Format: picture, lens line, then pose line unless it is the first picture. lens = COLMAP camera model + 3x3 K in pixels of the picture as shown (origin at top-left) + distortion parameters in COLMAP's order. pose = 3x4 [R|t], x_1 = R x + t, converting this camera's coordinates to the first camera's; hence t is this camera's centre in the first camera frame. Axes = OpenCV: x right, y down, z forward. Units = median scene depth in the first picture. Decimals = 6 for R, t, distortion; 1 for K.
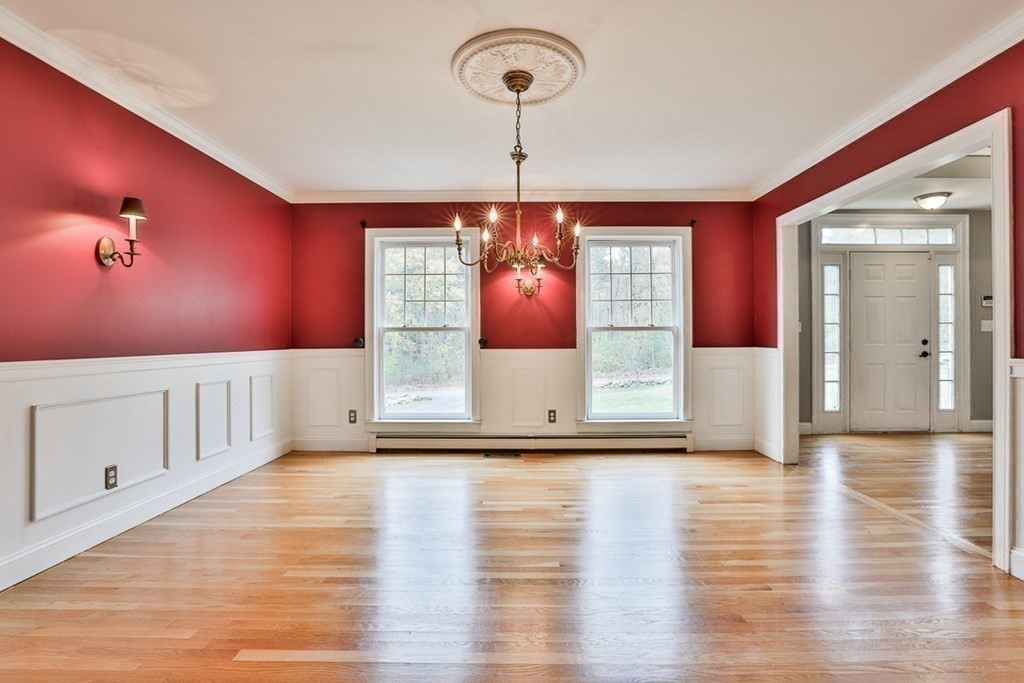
lens RADIAL K [[477.9, 0, 511.2], [0, 477.9, 339.3], [0, 0, 1]] dist [-0.032068, 0.000396]
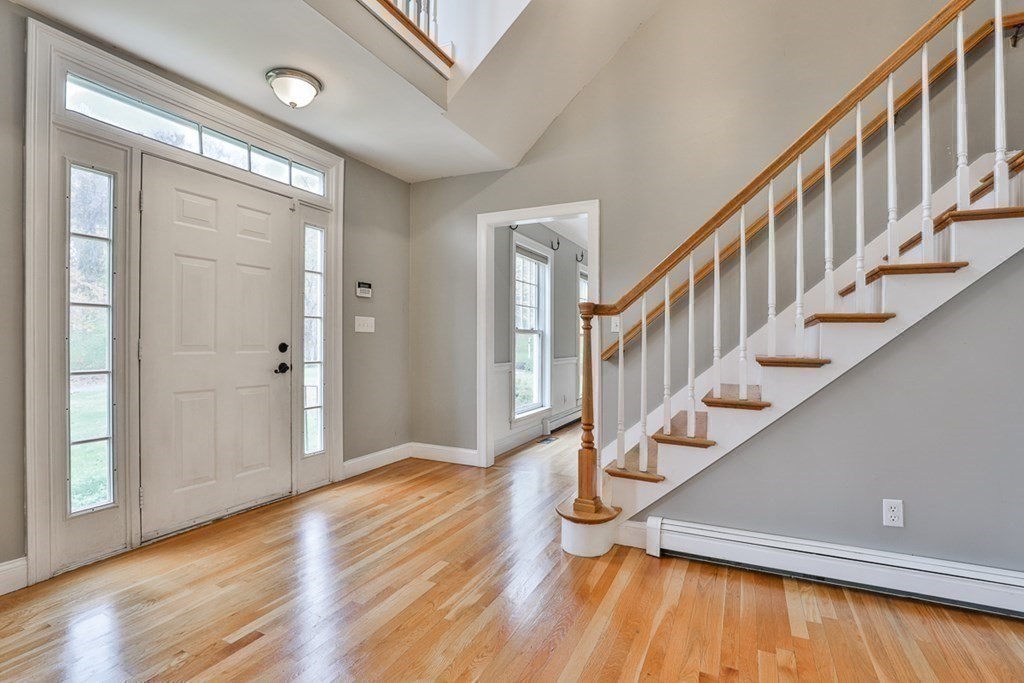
lens RADIAL K [[479.8, 0, 504.6], [0, 479.8, 343.4], [0, 0, 1]] dist [-0.023425, 0.000837]
pose [[0.433175, 0.003665, 0.901303, 0.490865], [-0.002203, 0.999993, -0.003007, 0.002159], [-0.901307, -0.000683, 0.433180, 0.512485]]
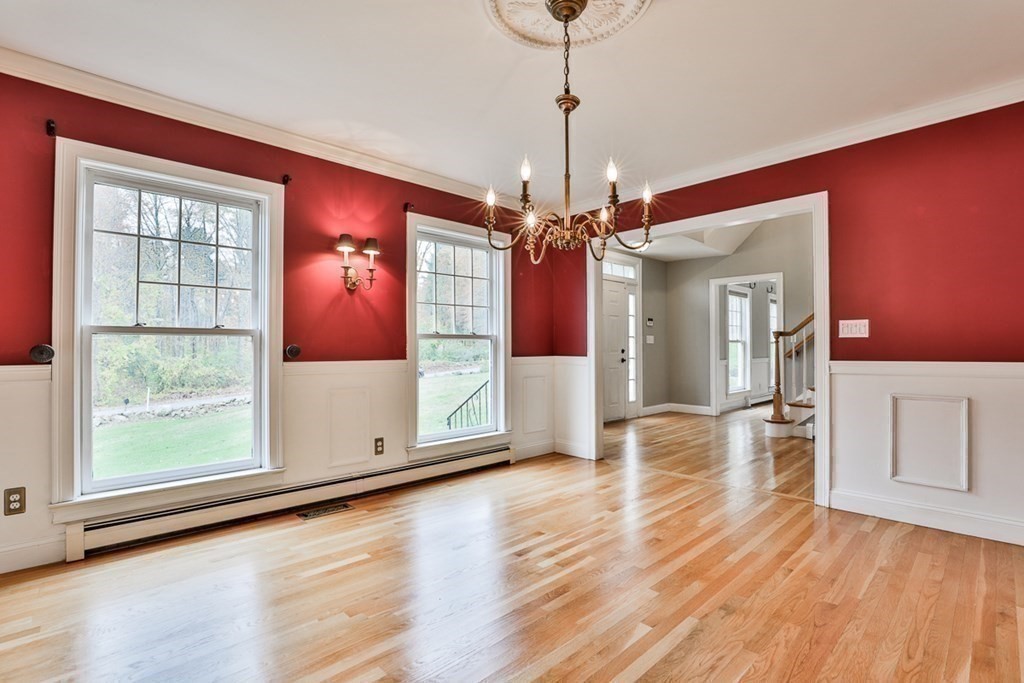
lens RADIAL K [[479.8, 0, 504.6], [0, 479.8, 343.4], [0, 0, 1]] dist [-0.023425, 0.000837]
pose [[0.712867, 0.009859, 0.701230, -0.315824], [-0.000752, 0.999911, -0.013293, 0.002435], [-0.701299, 0.008949, 0.712811, 0.287701]]
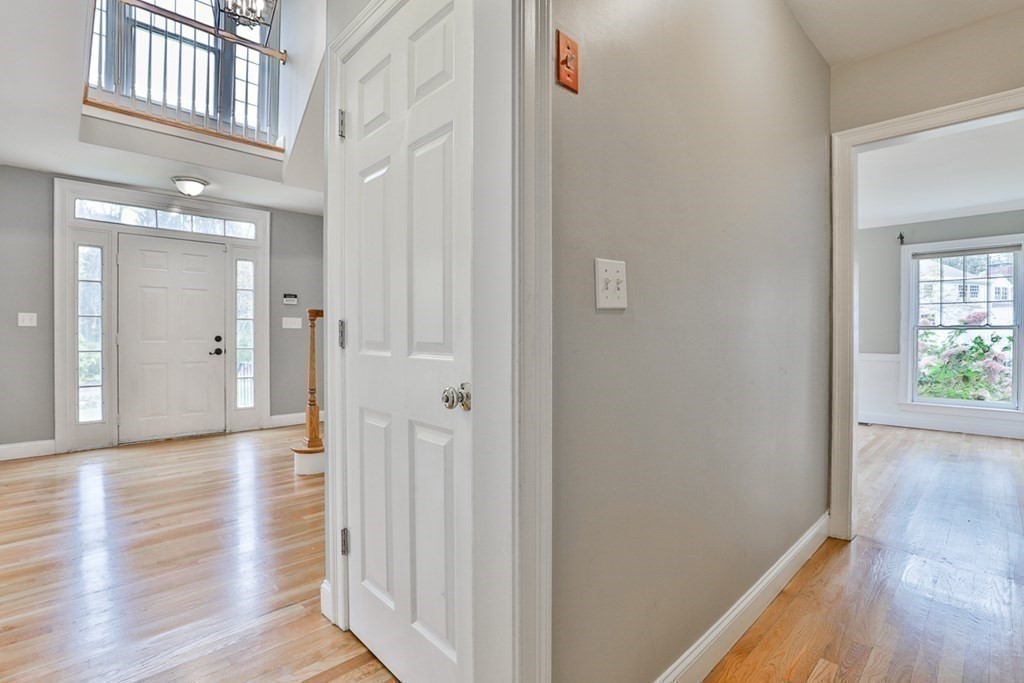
lens RADIAL K [[477.9, 0, 511.2], [0, 477.9, 339.3], [0, 0, 1]] dist [-0.032068, 0.000396]
pose [[0.711086, -0.000626, 0.703105, 0.676668], [-0.002802, 0.999989, 0.003723, 0.001967], [-0.703099, -0.004617, 0.711077, -0.107699]]
